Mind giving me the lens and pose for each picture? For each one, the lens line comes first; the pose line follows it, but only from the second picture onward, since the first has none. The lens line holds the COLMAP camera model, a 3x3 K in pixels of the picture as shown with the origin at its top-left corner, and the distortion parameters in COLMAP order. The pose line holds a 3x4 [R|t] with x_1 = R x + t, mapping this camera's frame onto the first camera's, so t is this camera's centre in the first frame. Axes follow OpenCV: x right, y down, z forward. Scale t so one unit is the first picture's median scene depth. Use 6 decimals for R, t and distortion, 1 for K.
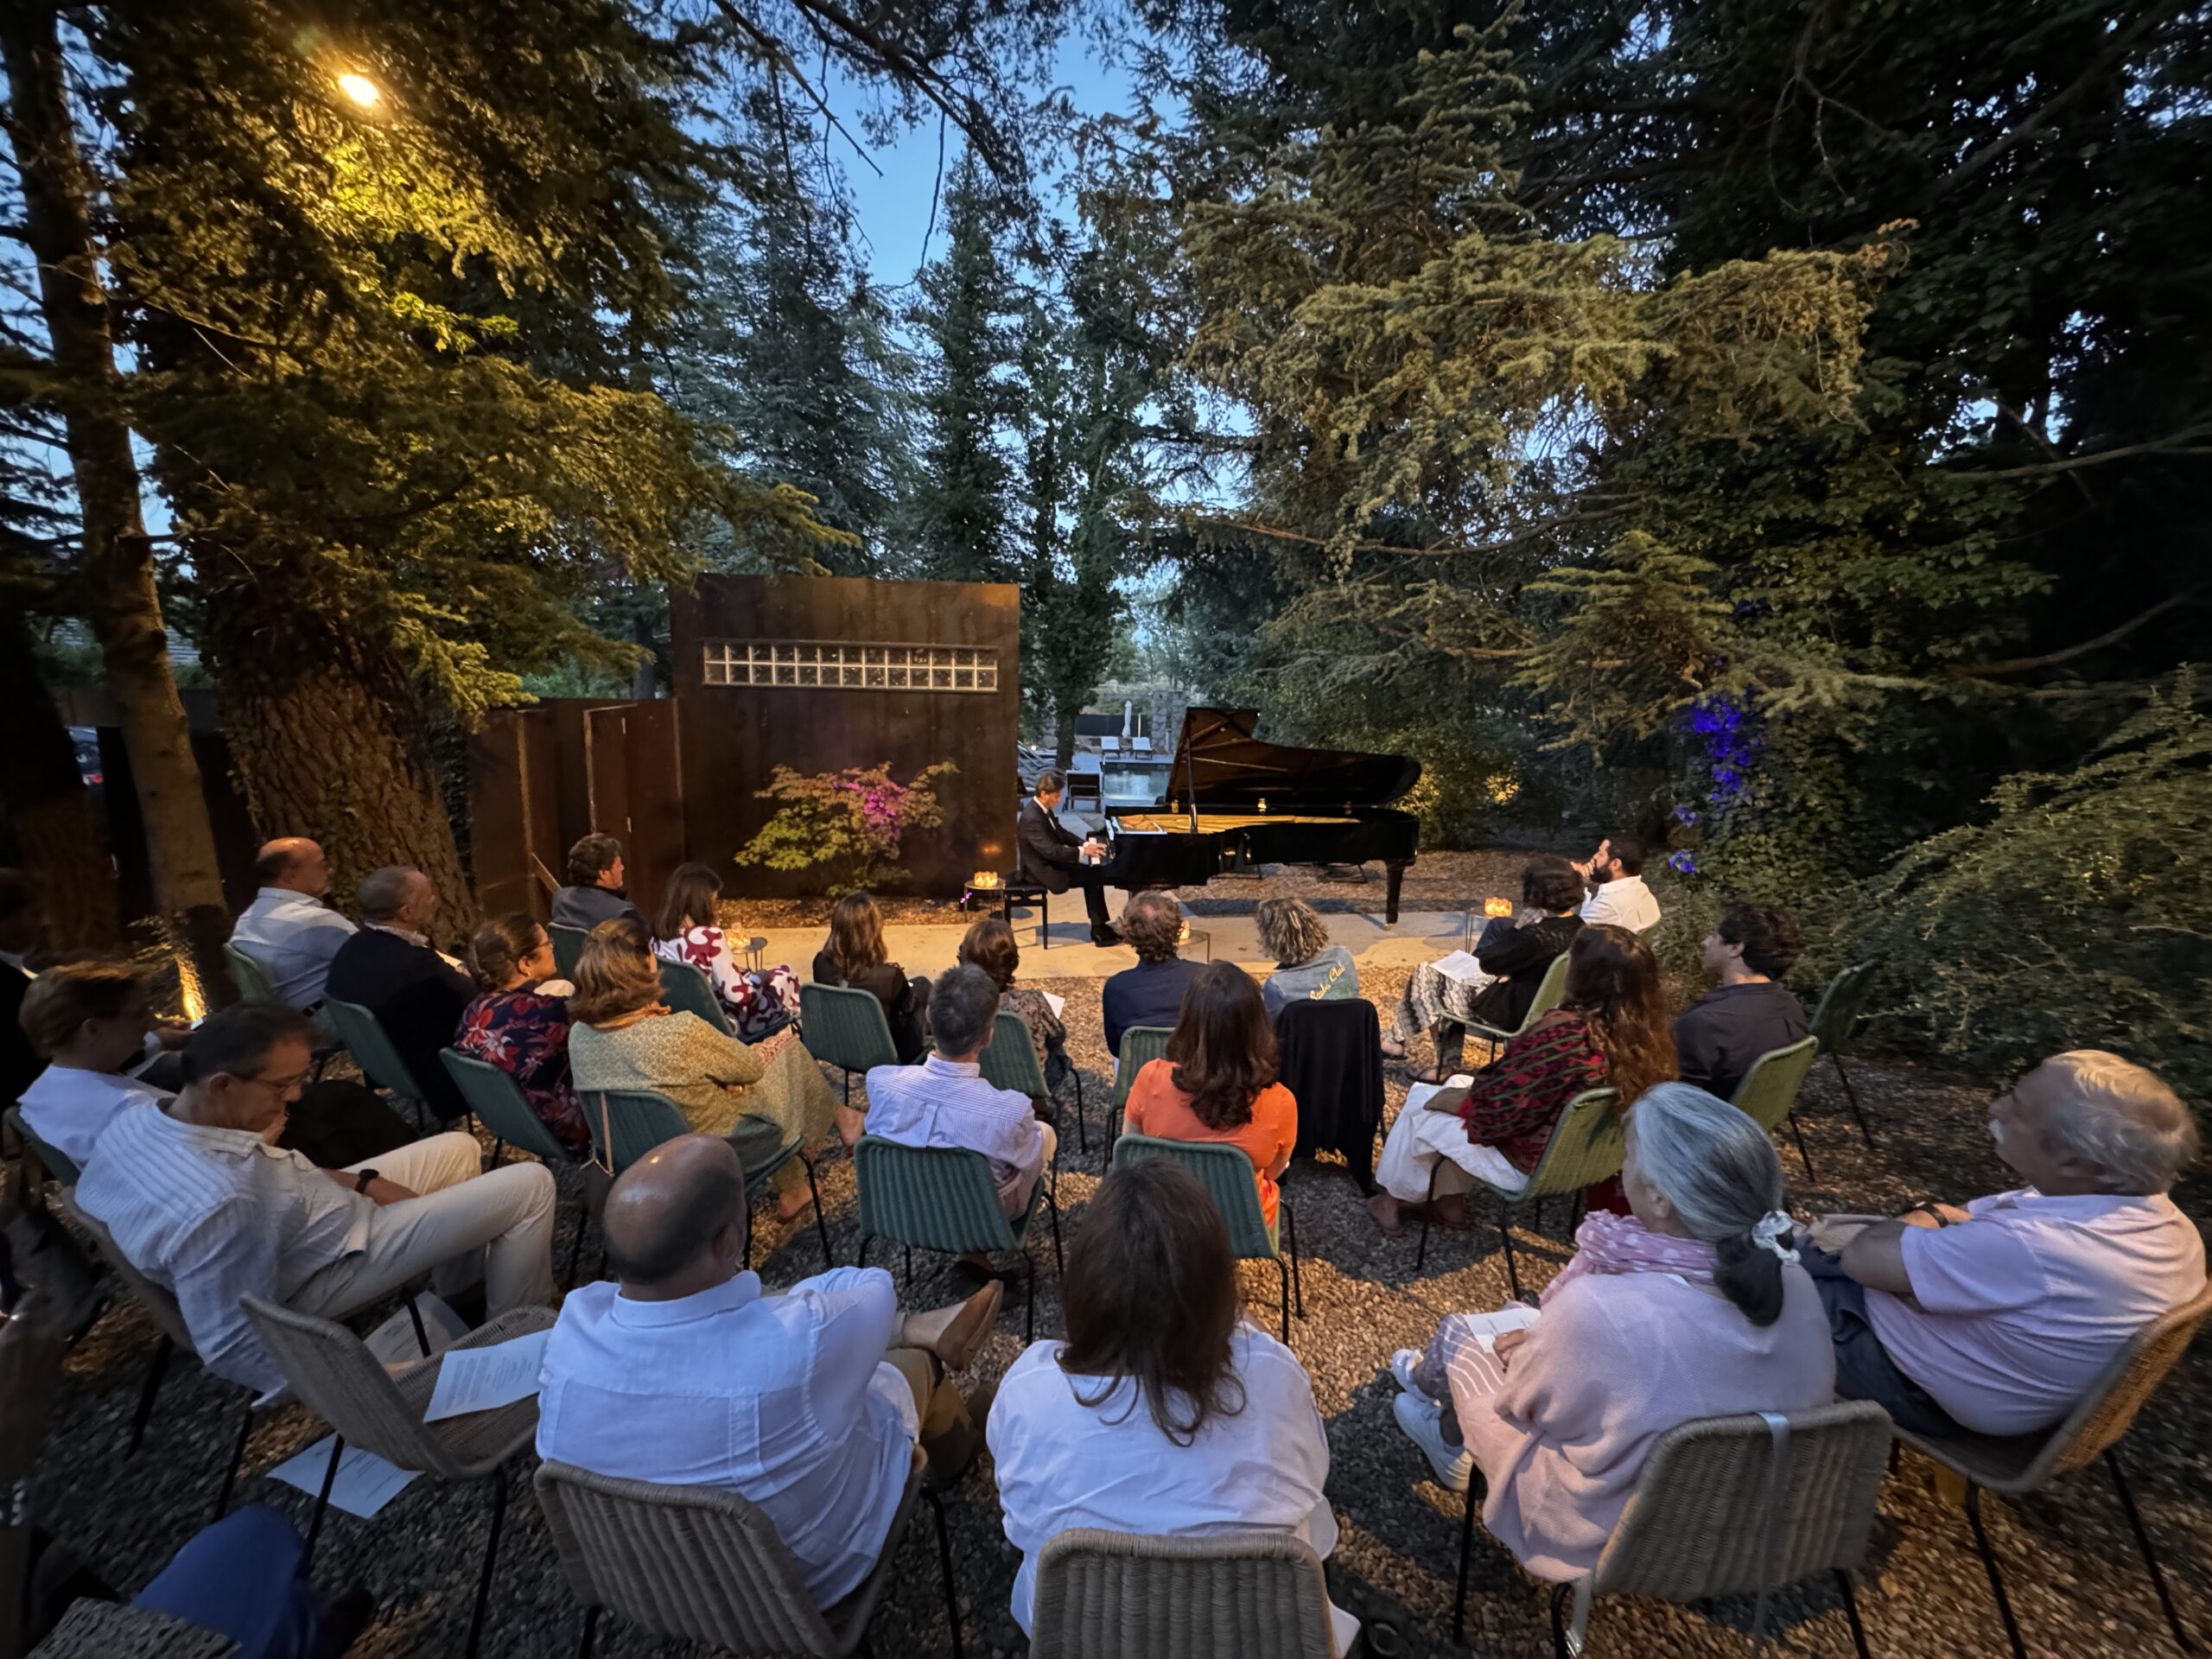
lens RADIAL K [[880.0, 0, 1106.0], [0, 880.0, 829.5], [0, 0, 1]] dist [-0.012776, 0.000063]
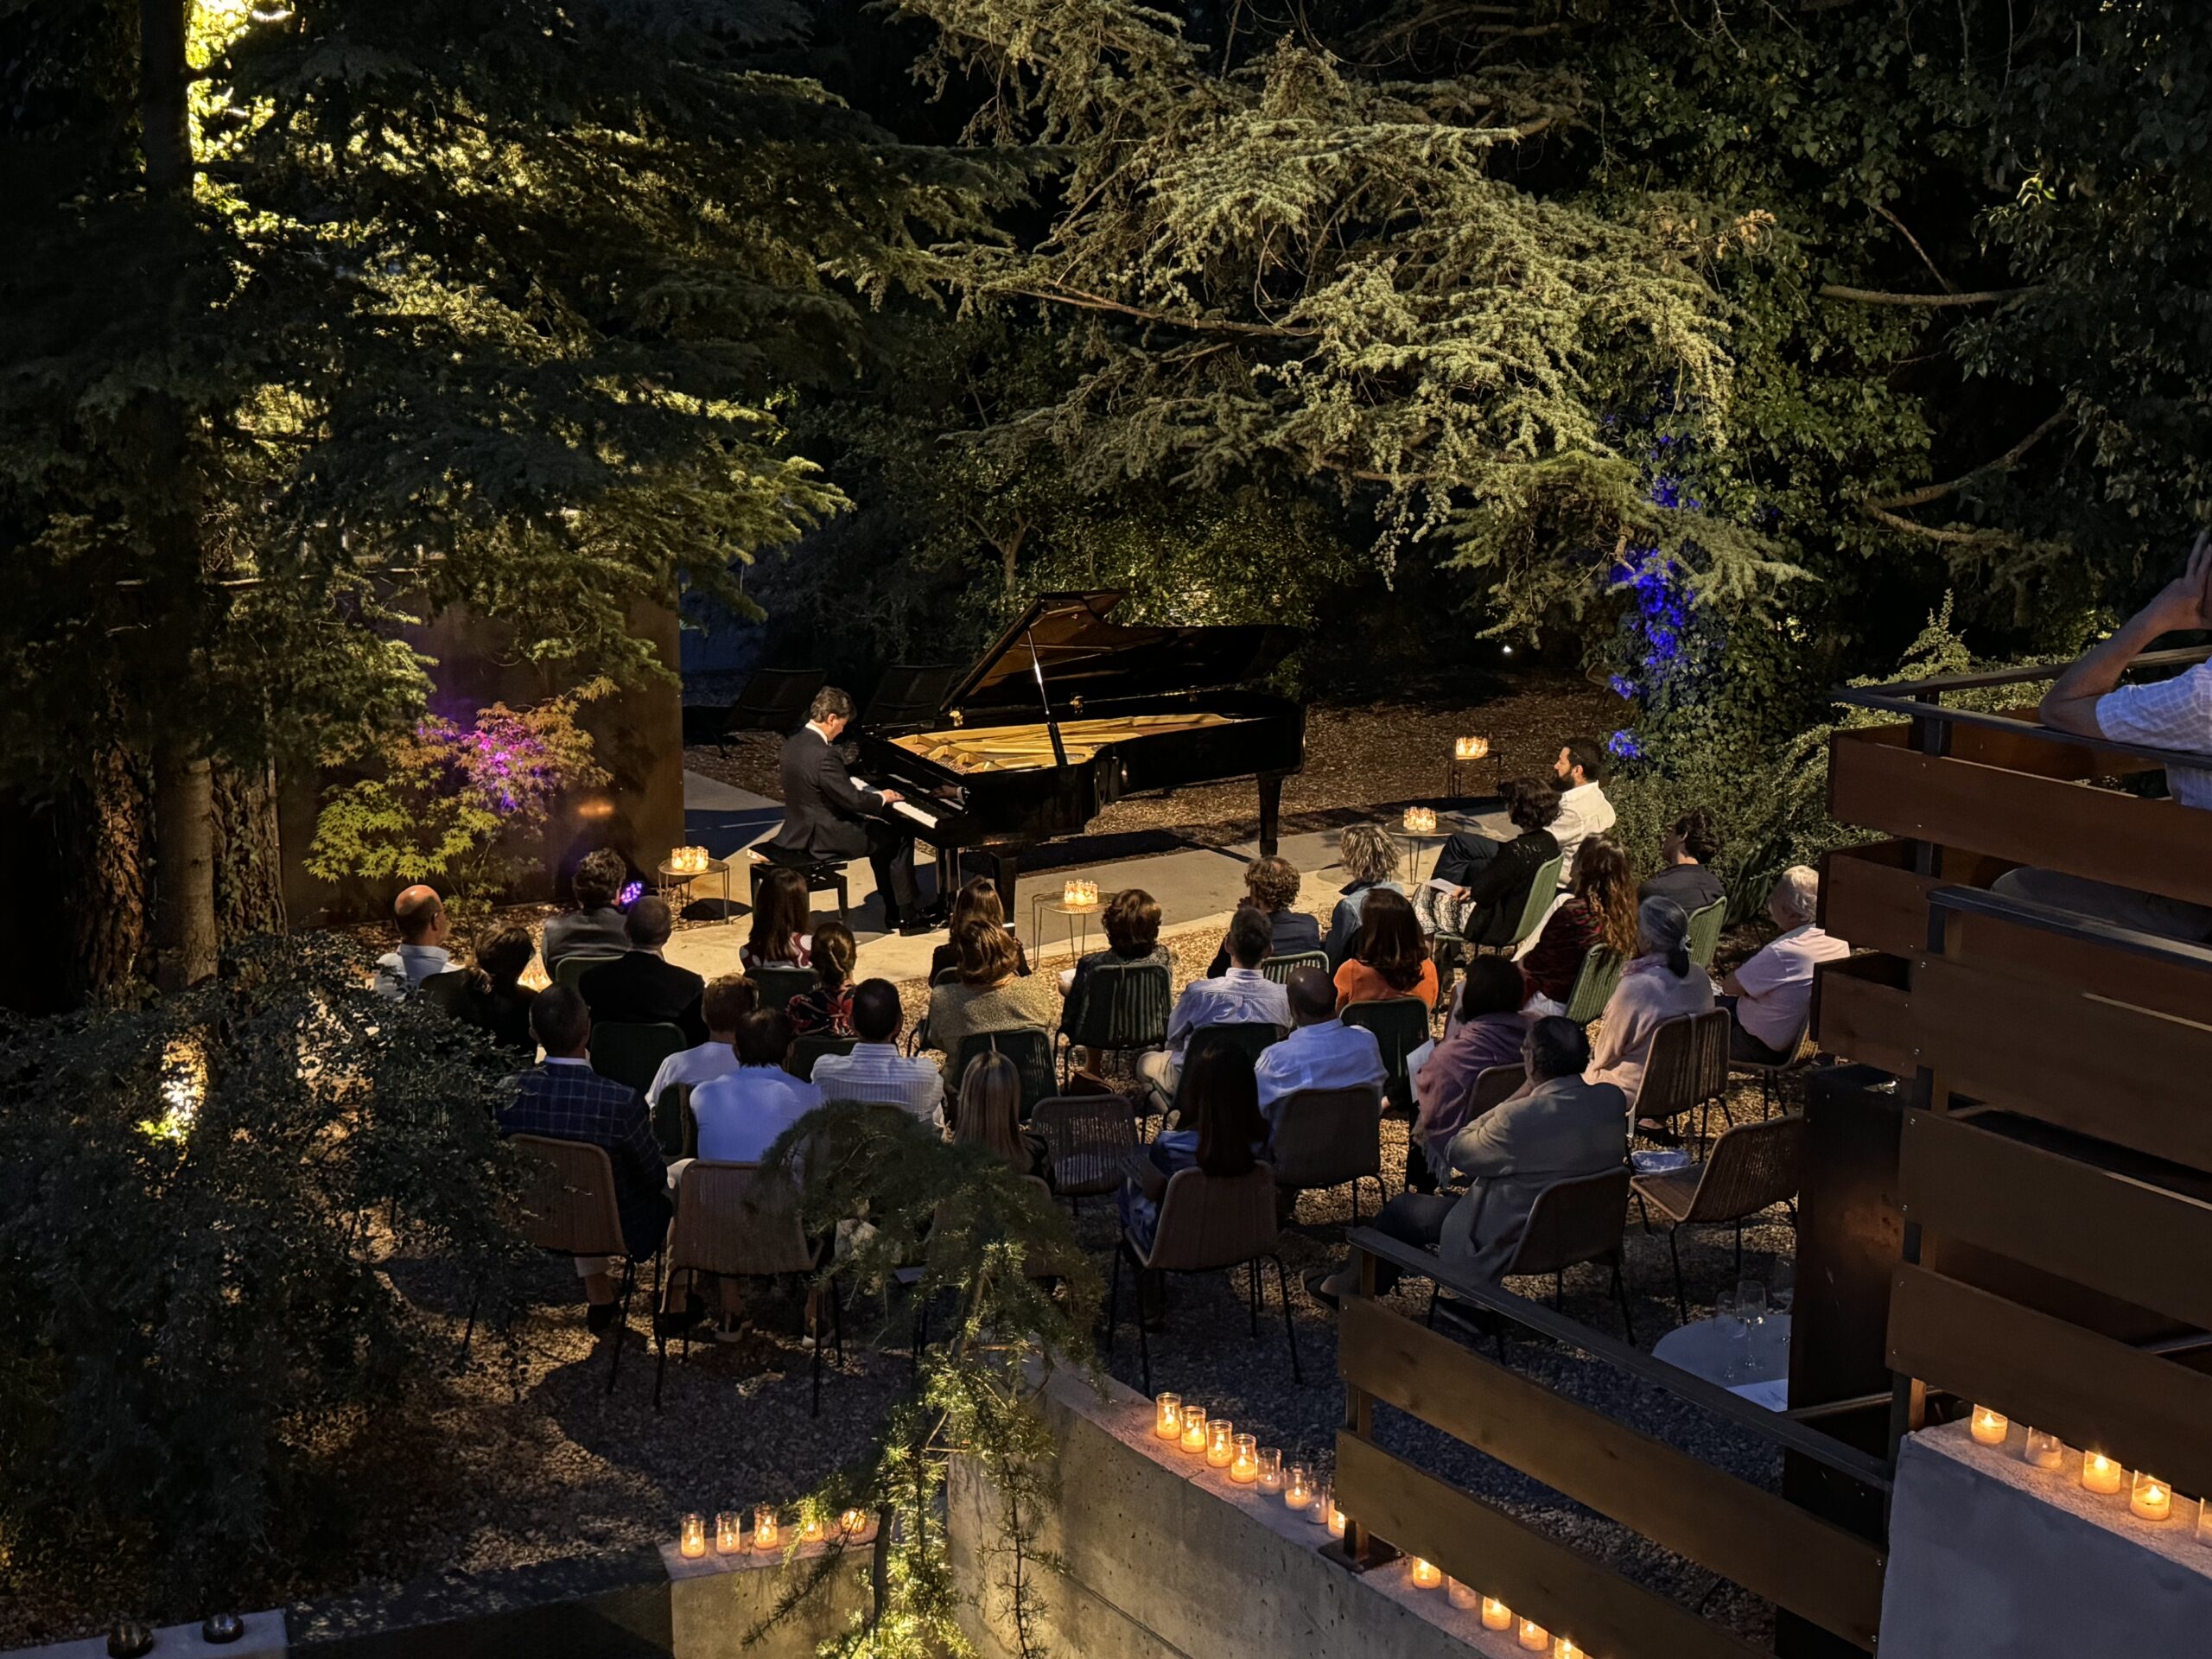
lens RADIAL K [[2896.0, 0, 1106.0], [0, 2896.0, 829.5], [0, 0, 1]] dist [0.024882, 0.072125]
pose [[0.908867, -0.106692, 0.403208, -1.026555], [0.074396, 0.992695, 0.094981, -0.203197], [-0.410396, -0.056328, 0.910166, -1.484148]]
